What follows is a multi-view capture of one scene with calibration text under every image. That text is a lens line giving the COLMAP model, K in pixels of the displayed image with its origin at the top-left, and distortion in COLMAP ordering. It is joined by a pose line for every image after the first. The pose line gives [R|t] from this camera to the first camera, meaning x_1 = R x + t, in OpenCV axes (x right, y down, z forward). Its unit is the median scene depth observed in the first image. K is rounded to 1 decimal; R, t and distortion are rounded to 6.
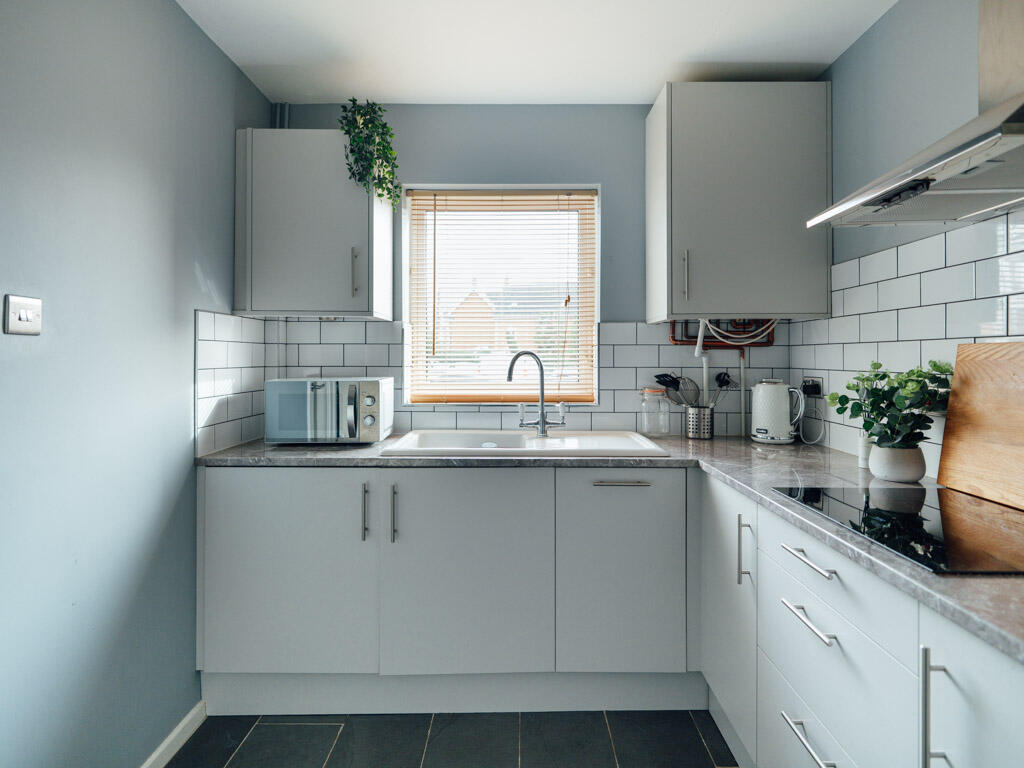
lens RADIAL K [[561.7, 0, 513.3], [0, 561.7, 363.7], [0, 0, 1]] dist [-0.003125, -0.000697]
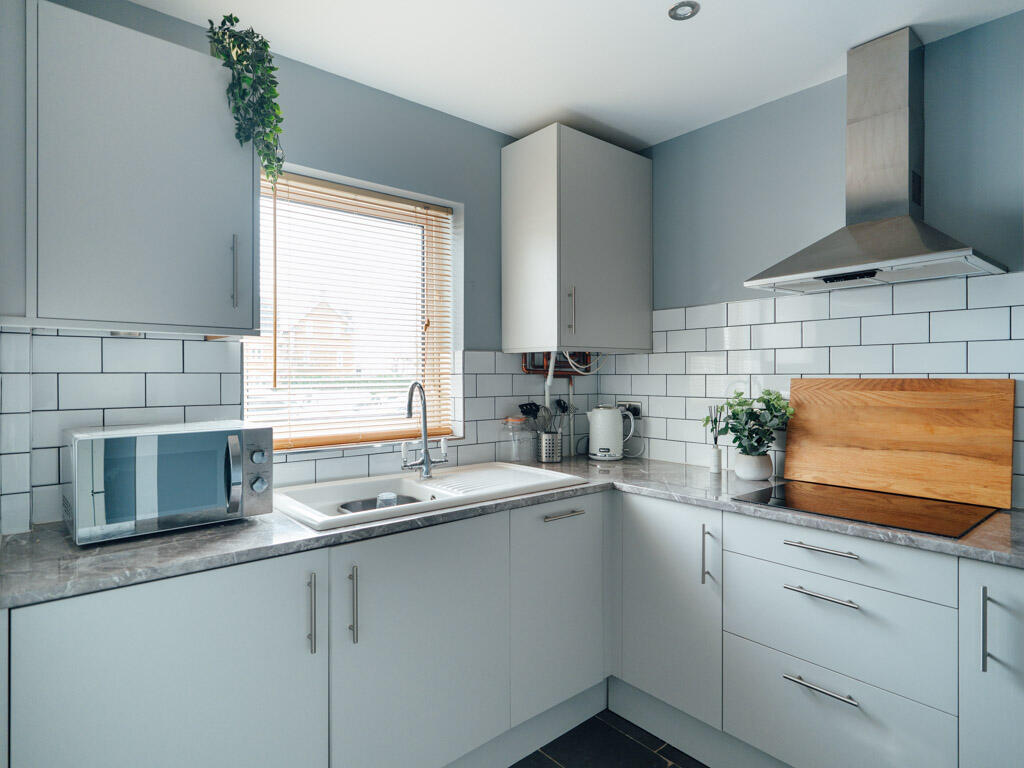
lens RADIAL K [[574.0, 0, 512.0], [0, 574.0, 384.0], [0, 0, 1]] dist [0.005796, 0.000133]
pose [[0.762542, -0.012817, 0.646812, -0.432100], [0.009293, 0.999918, 0.008858, -0.025803], [-0.646872, -0.000744, 0.762598, 0.218619]]
